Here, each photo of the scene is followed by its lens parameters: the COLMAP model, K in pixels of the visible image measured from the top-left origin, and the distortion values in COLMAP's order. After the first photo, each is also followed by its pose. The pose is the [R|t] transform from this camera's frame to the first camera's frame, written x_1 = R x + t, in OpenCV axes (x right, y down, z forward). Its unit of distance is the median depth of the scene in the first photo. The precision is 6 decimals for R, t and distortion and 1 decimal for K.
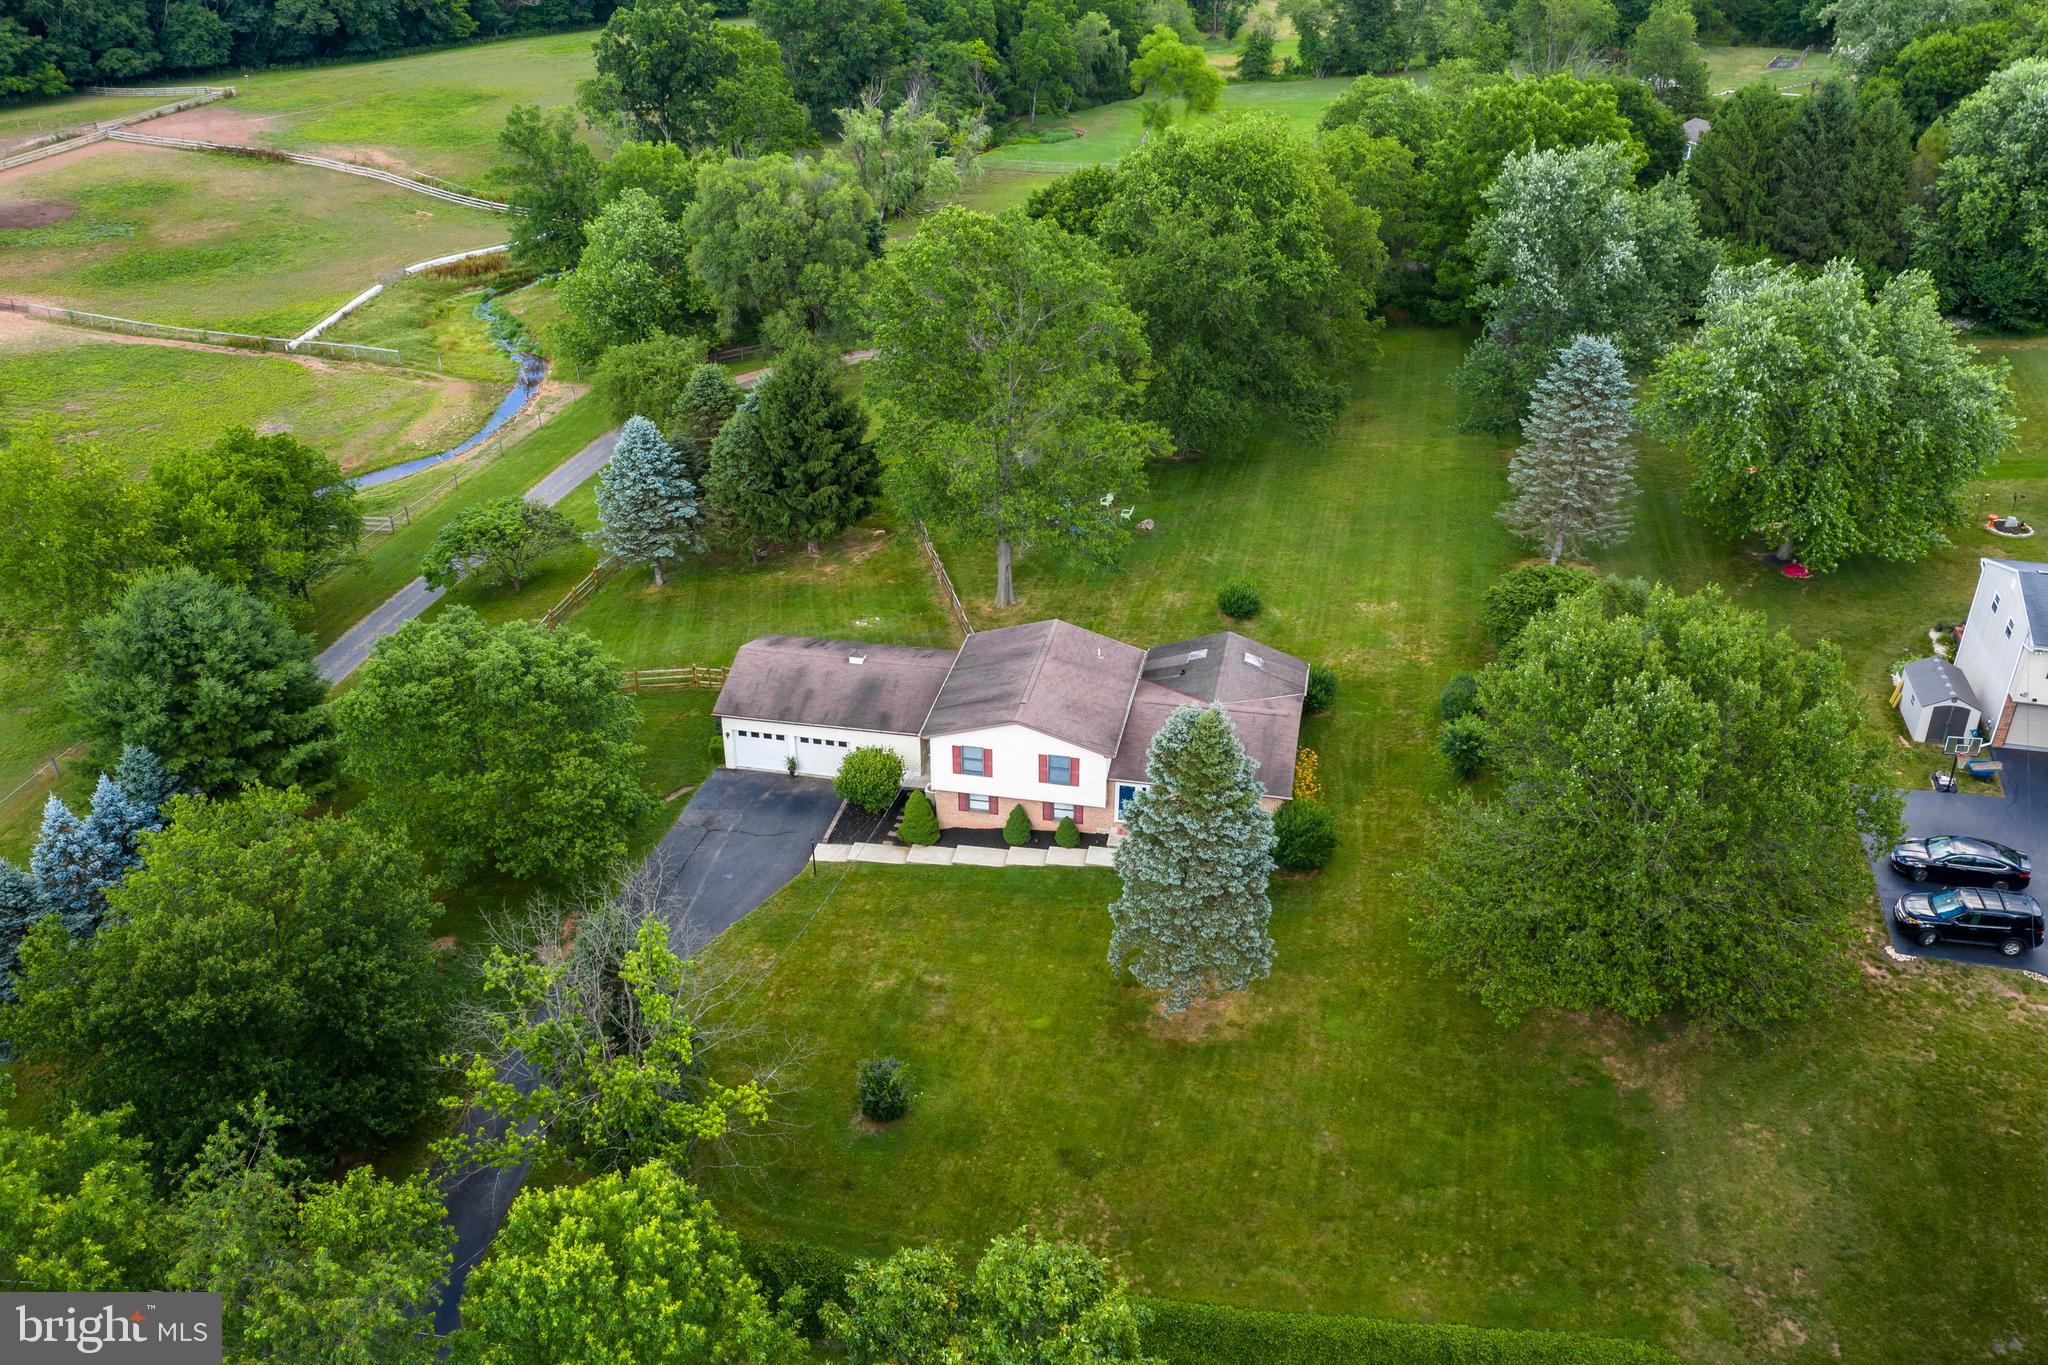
lens RADIAL K [[1651.1, 0, 1033.5], [0, 1651.1, 718.0], [0, 0, 1]] dist [-0.009969, -0.005351]
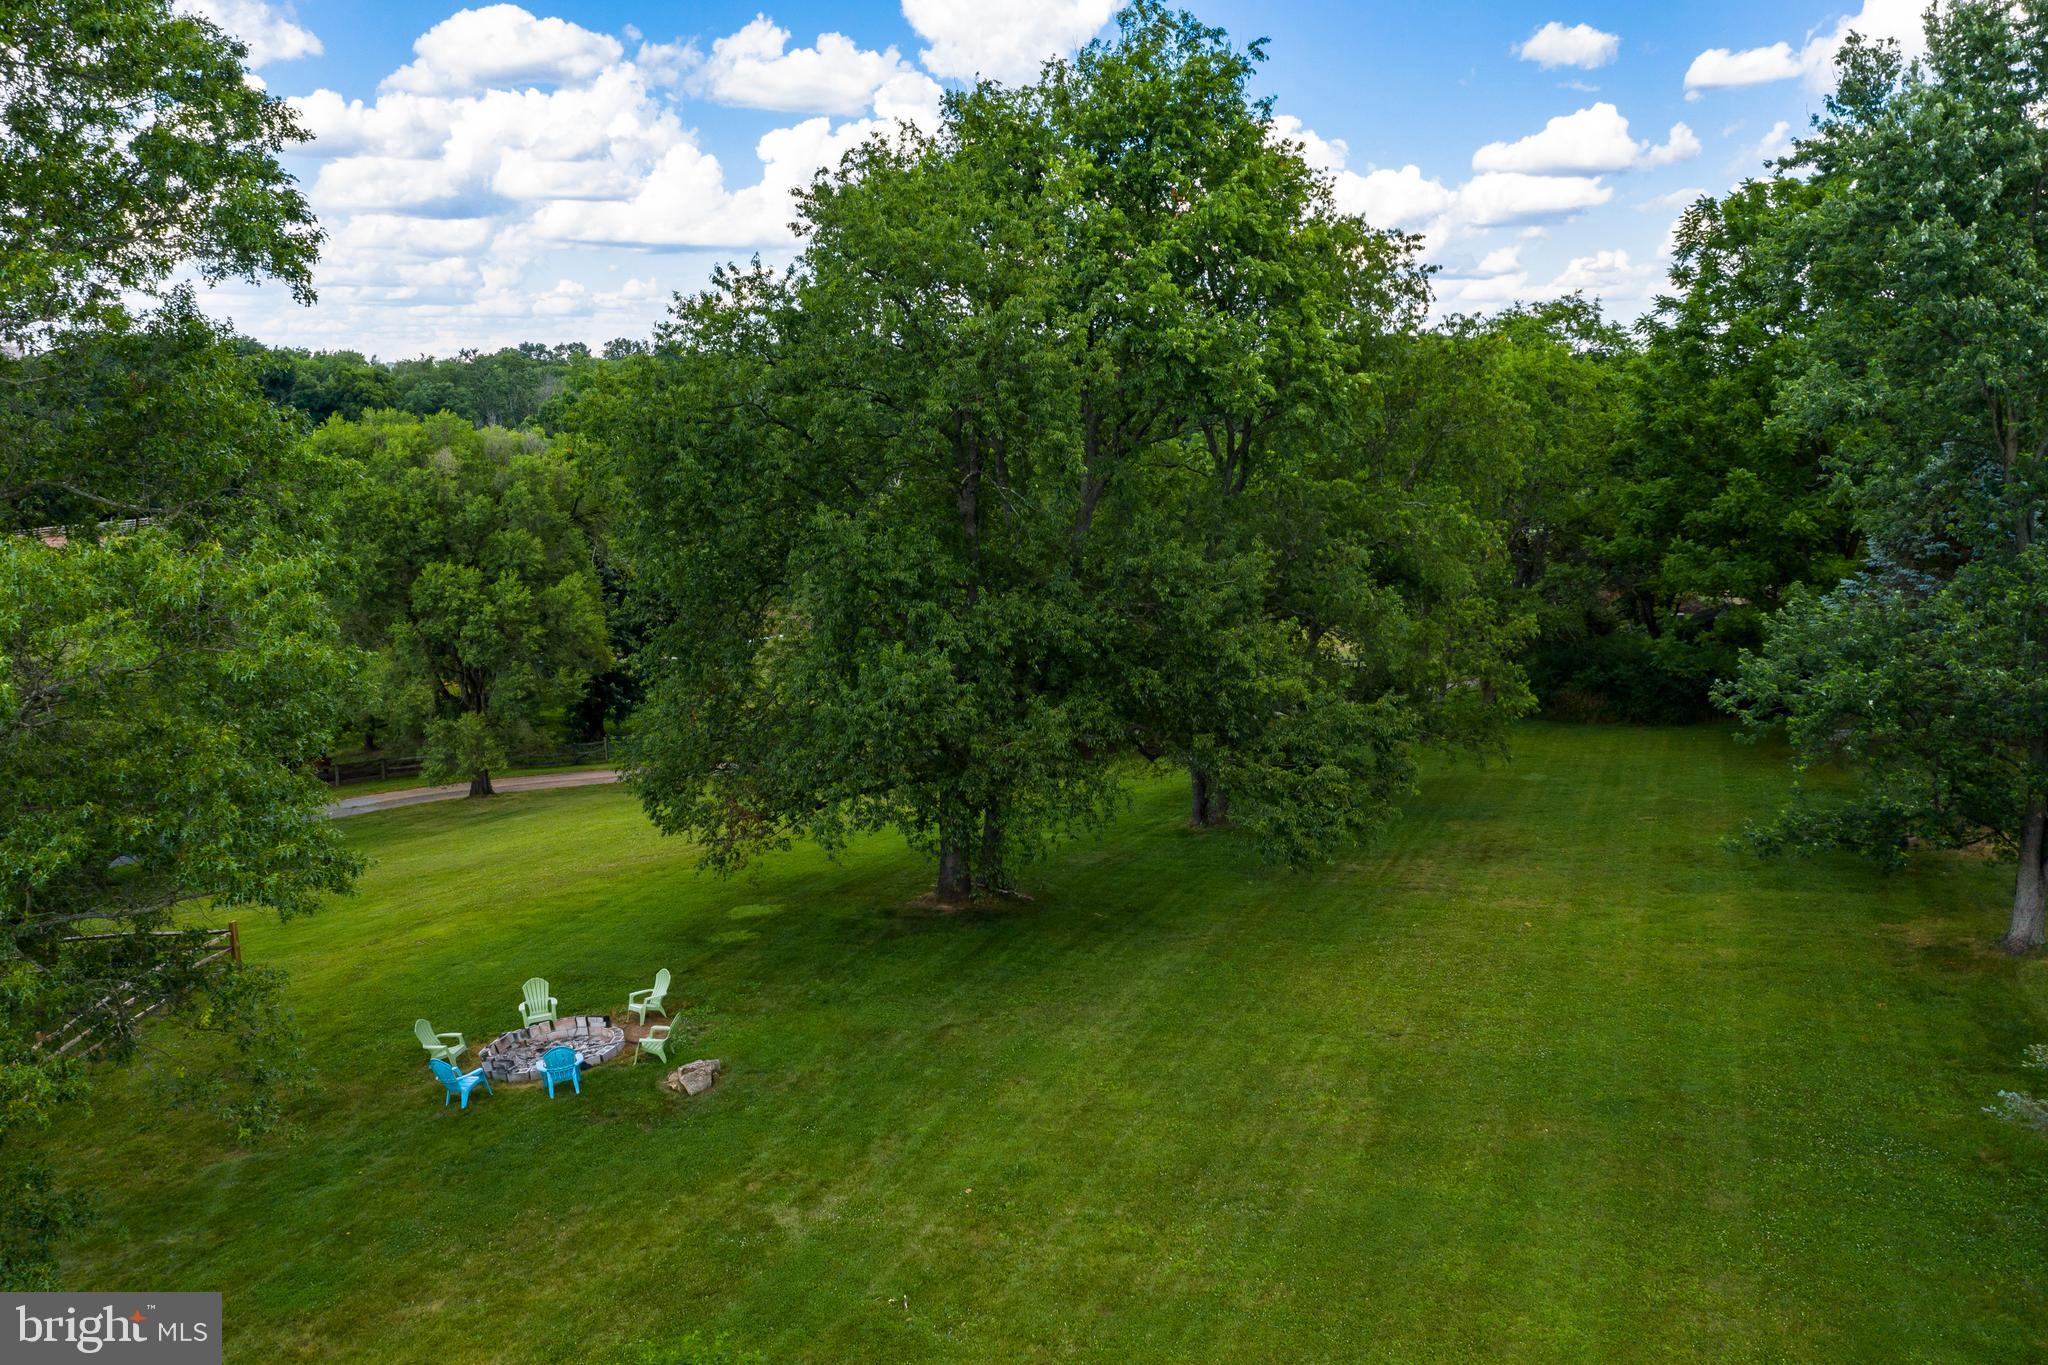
lens RADIAL K [[1651.1, 0, 1033.5], [0, 1651.1, 718.0], [0, 0, 1]] dist [-0.009969, -0.005351]
pose [[0.990275, 0.028959, -0.136075, 0.210271], [-0.073494, 0.939370, -0.334936, -0.102921], [0.118126, 0.341679, 0.932364, 0.879483]]
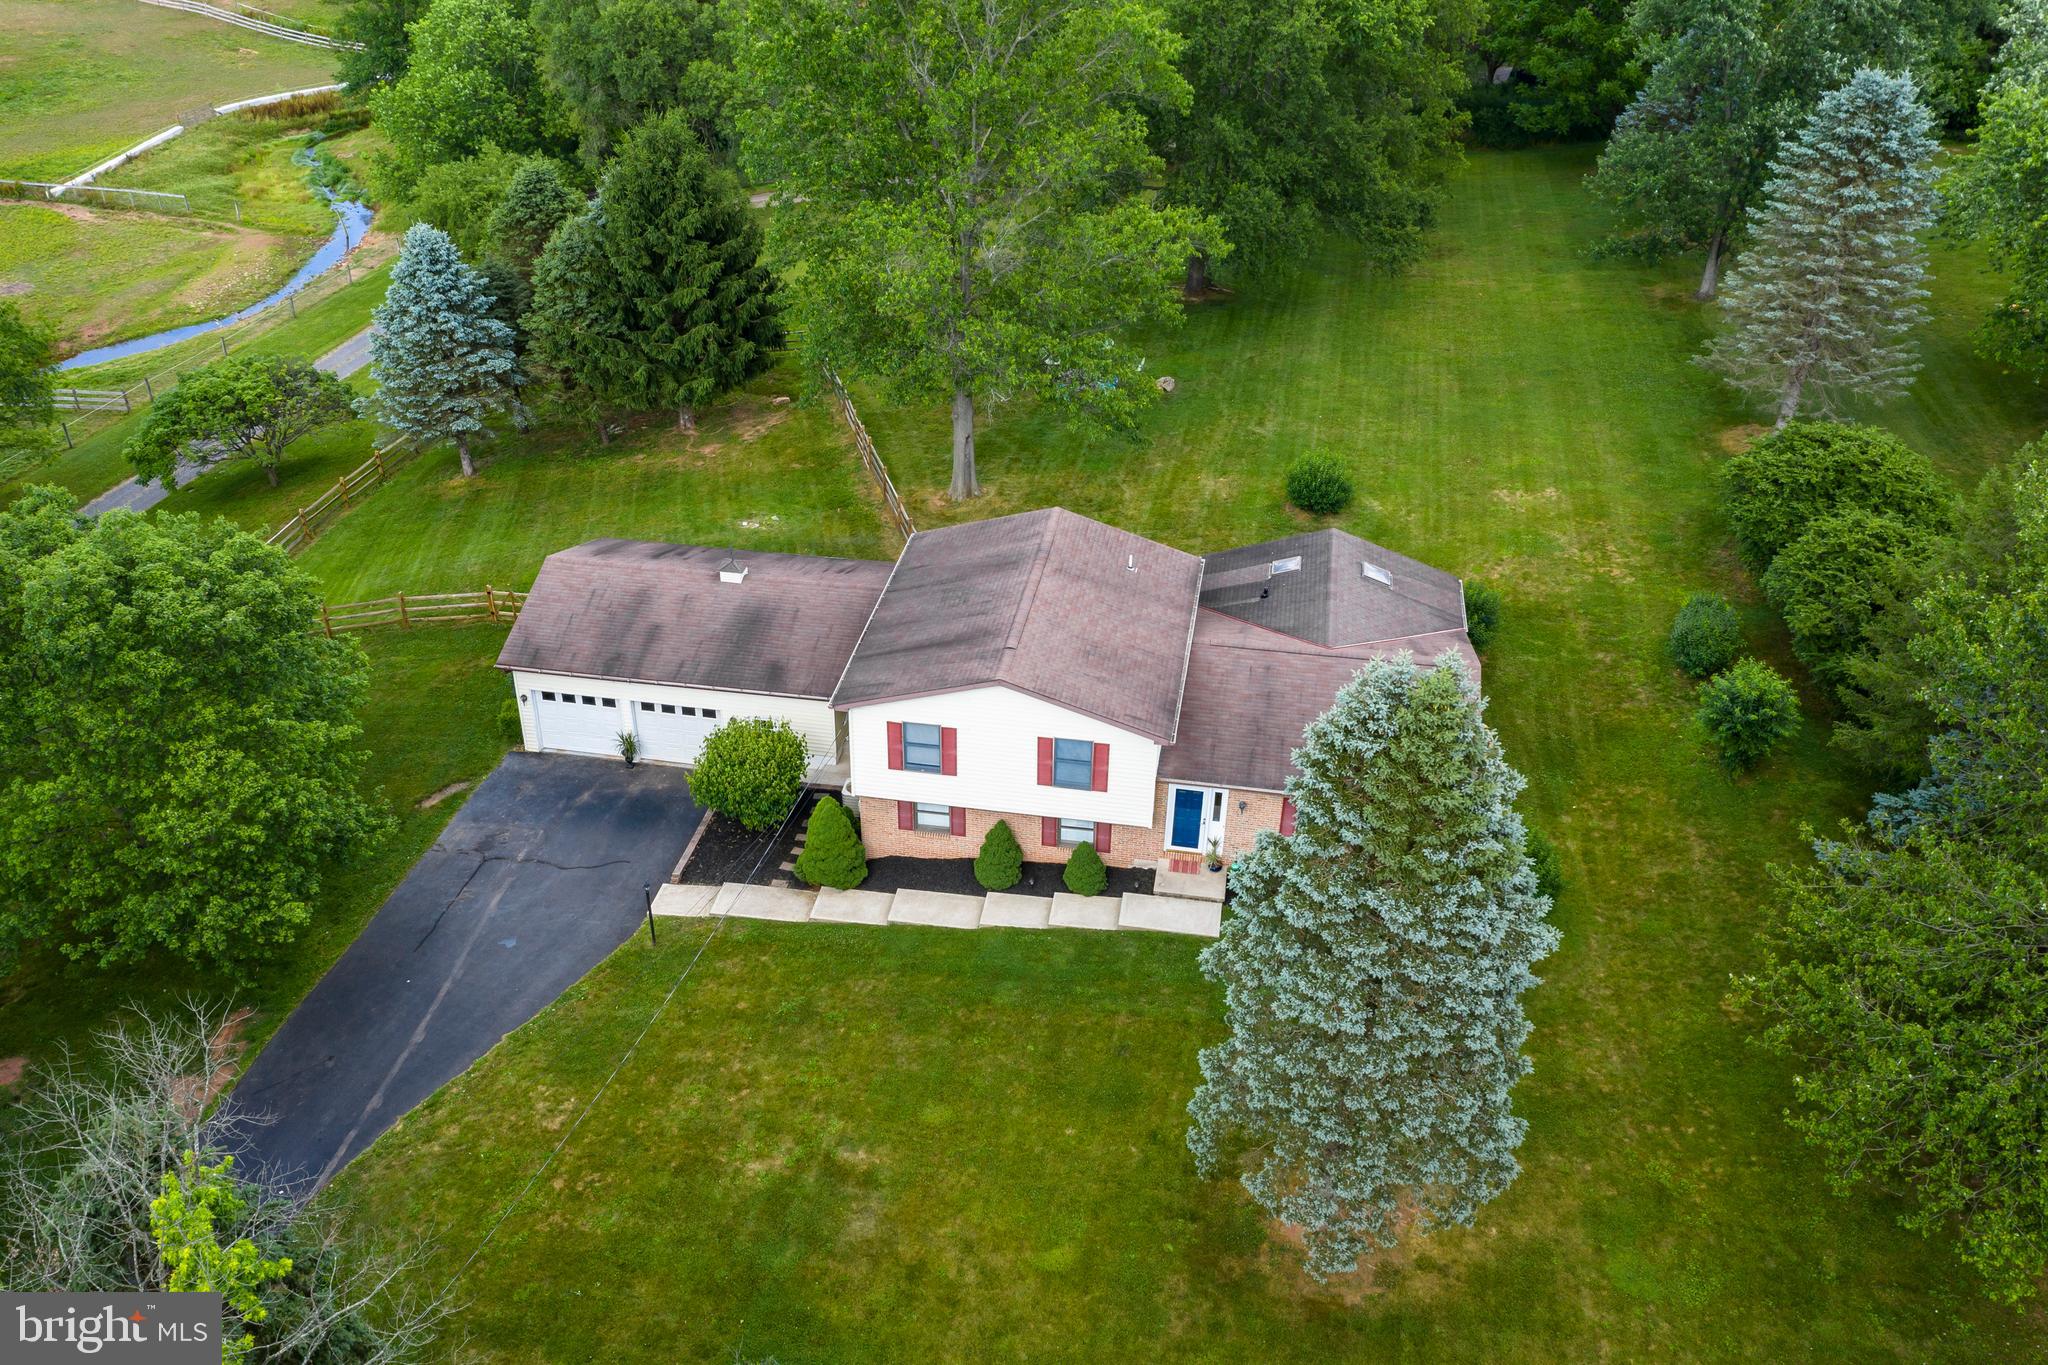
lens RADIAL K [[1655.8, 0, 980.1], [0, 1655.8, 706.1], [0, 0, 1]] dist [-0.014179, -0.003449]
pose [[0.999962, -0.004680, 0.007320, -0.018314], [0.004415, 0.999345, 0.035905, -0.008372], [-0.007483, -0.035871, 0.999328, 0.370261]]
